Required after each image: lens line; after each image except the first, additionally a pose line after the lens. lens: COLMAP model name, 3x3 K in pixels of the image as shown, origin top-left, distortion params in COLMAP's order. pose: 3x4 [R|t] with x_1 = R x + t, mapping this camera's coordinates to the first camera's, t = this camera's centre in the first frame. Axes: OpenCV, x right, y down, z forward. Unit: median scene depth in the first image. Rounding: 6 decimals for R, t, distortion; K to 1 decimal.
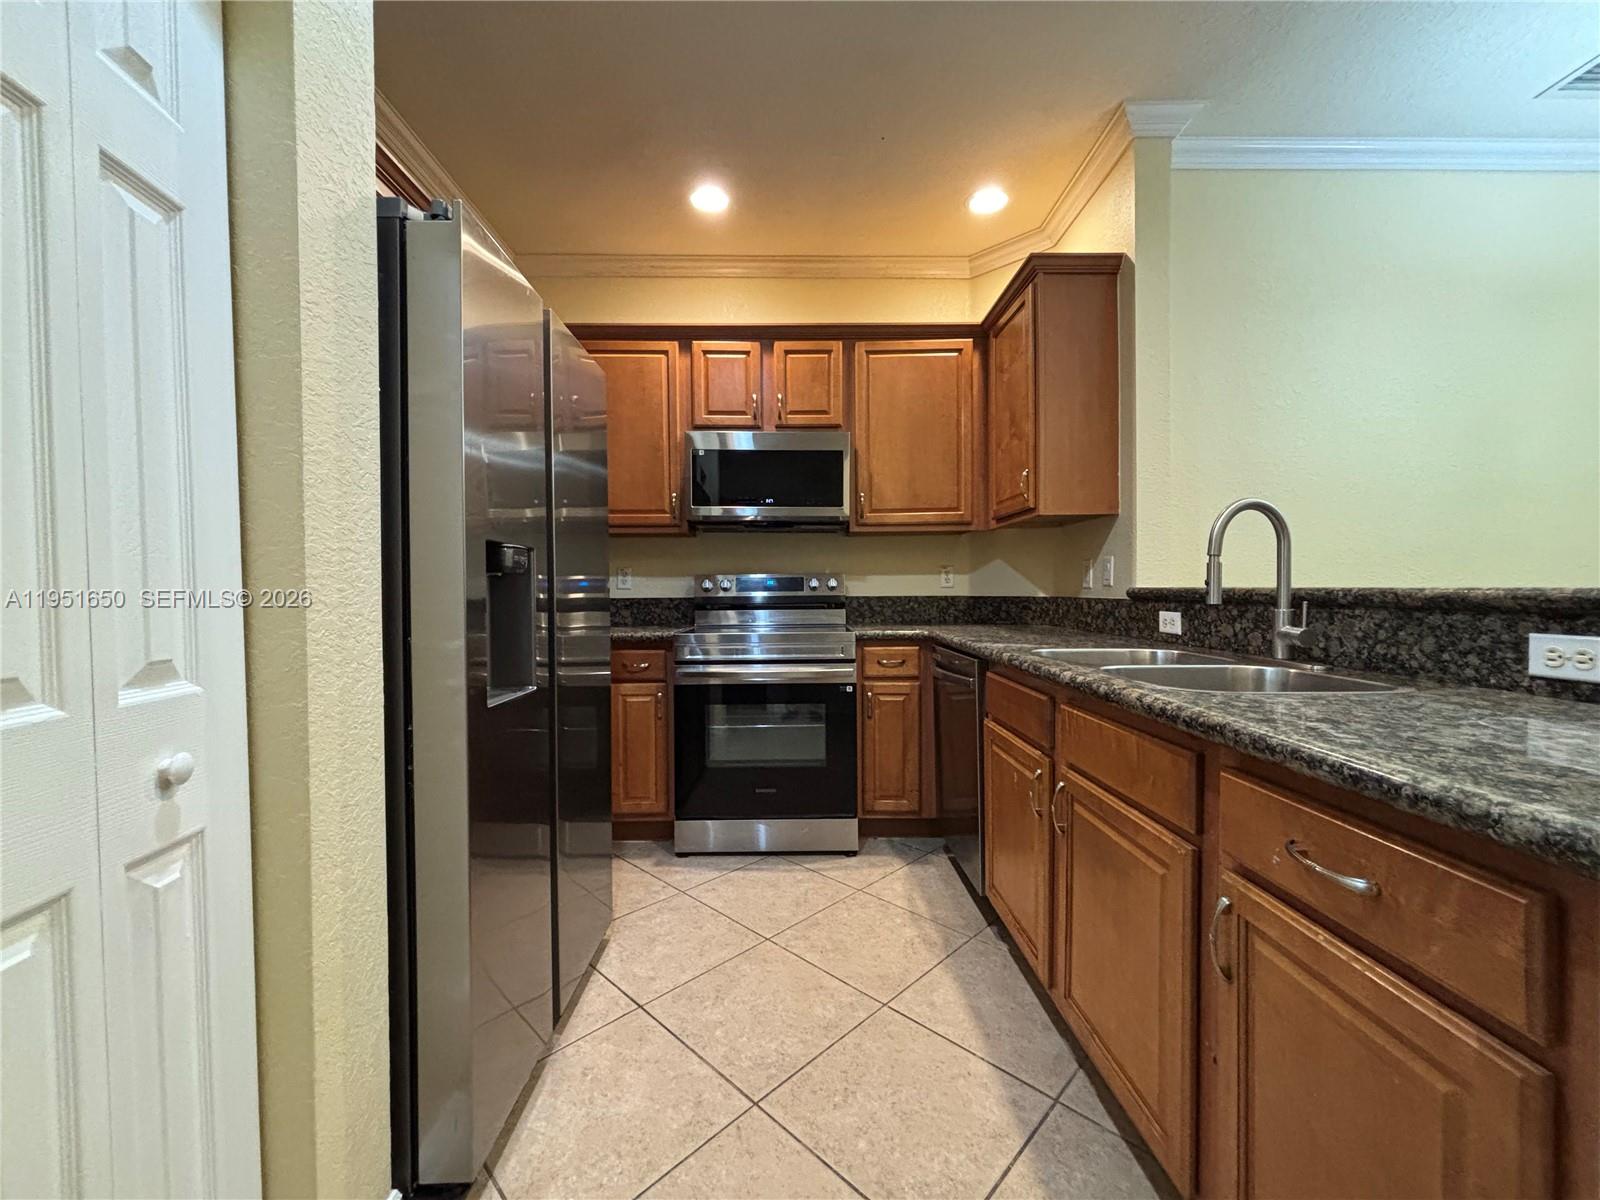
lens RADIAL K [[644.6, 0, 797.8], [0, 644.6, 600.4], [0, 0, 1]] dist [0.000739, 0.000624]
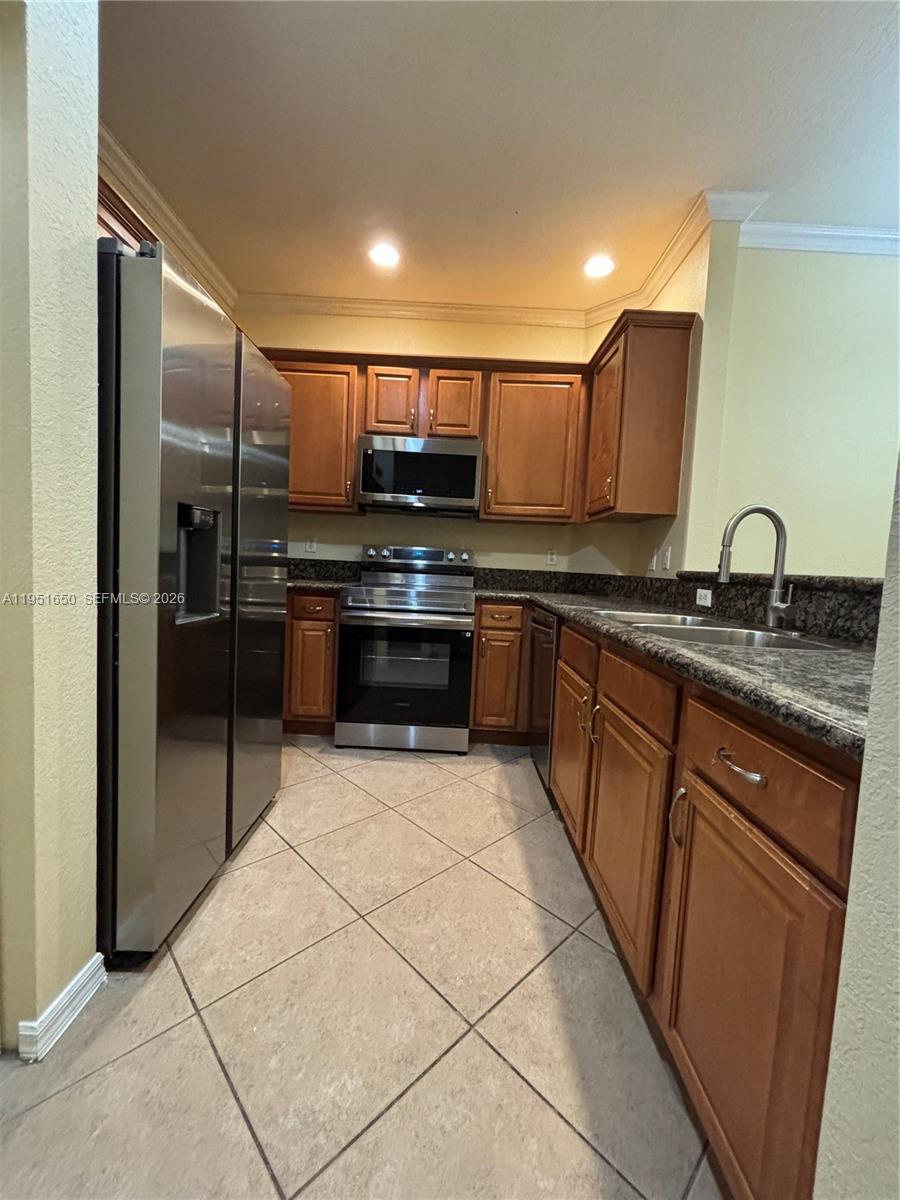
lens RADIAL K [[483.4, 0, 449.8], [0, 483.4, 598.1], [0, 0, 1]] dist [0.000739, 0.000624]
pose [[0.998154, 0.058572, -0.016071, 0.072627], [-0.057633, 0.996894, 0.053681, 0.012521], [0.019165, -0.052656, 0.998429, -0.012077]]
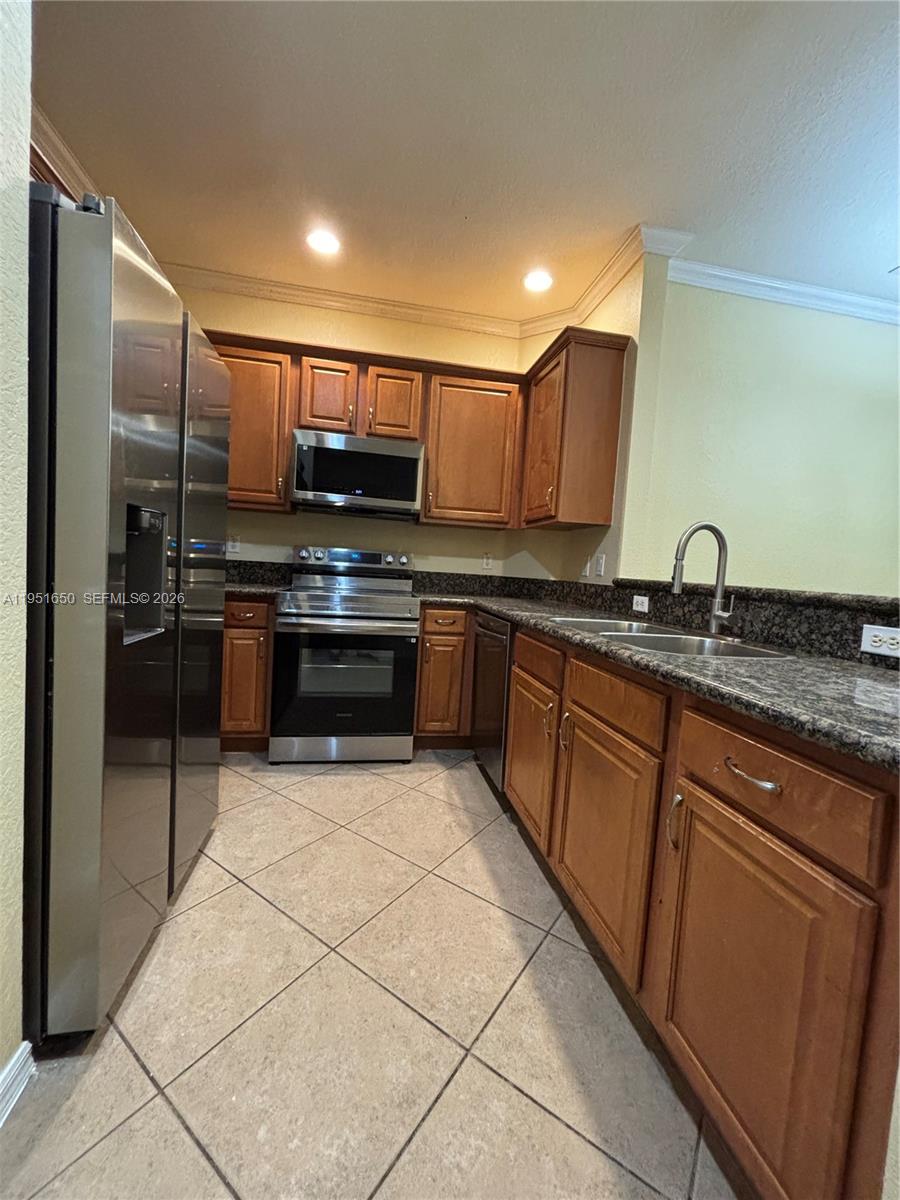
lens RADIAL K [[483.4, 0, 449.8], [0, 483.4, 598.1], [0, 0, 1]] dist [0.000739, 0.000624]
pose [[0.983218, 0.056308, 0.173528, -0.030051], [-0.065193, 0.996815, 0.045929, -0.000138], [-0.170389, -0.056471, 0.983757, 0.015547]]
